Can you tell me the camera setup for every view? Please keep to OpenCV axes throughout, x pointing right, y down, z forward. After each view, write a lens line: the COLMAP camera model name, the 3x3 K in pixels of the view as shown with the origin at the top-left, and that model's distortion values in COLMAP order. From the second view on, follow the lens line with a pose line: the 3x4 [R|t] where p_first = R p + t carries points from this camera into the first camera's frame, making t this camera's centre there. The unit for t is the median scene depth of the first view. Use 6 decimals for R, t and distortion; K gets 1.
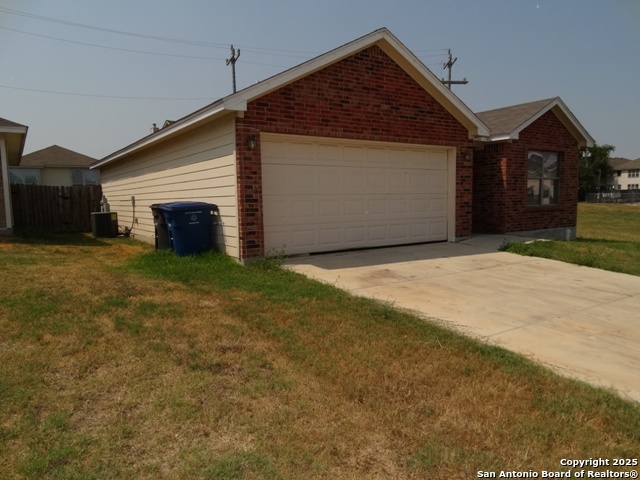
lens RADIAL K [[453.1, 0, 319.5], [0, 453.1, 244.0], [0, 0, 1]] dist [-0.012563, 0.011512]
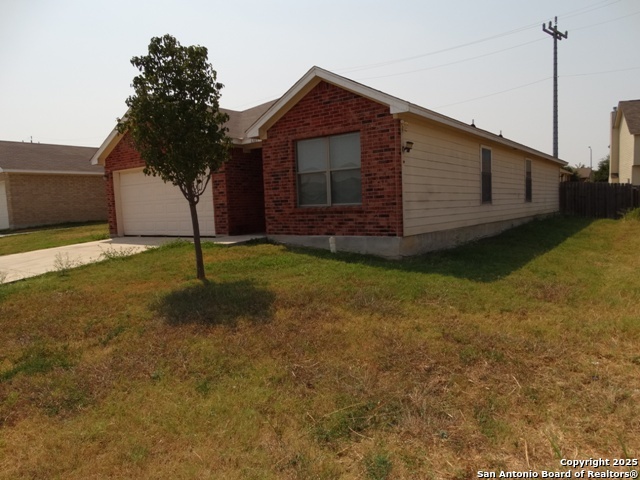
lens RADIAL K [[453.1, 0, 317.8], [0, 453.1, 243.2], [0, 0, 1]] dist [-0.012563, 0.011512]
pose [[0.325910, 0.084190, -0.941645, 1.792719], [-0.056806, 0.995971, 0.069386, -0.105584], [0.943693, 0.030878, 0.329380, 1.050078]]
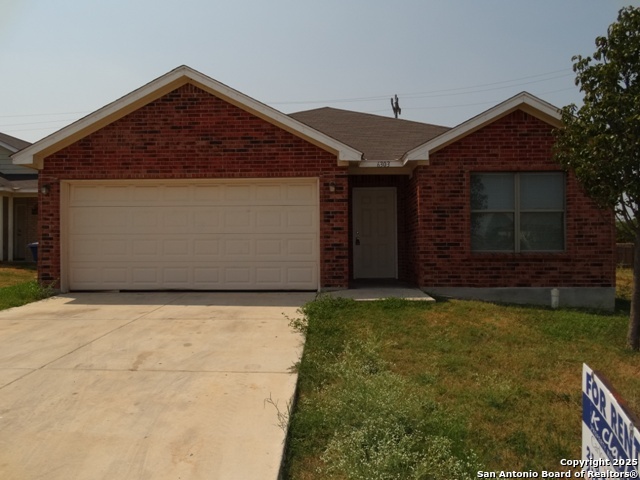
lens RADIAL K [[453.1, 0, 319.9], [0, 453.1, 236.3], [0, 0, 1]] dist [-0.012563, 0.011512]
pose [[0.809676, 0.002702, -0.586872, 0.942175], [-0.067336, 0.993813, -0.088324, -0.040532], [0.583002, 0.111032, 0.804848, 0.412013]]
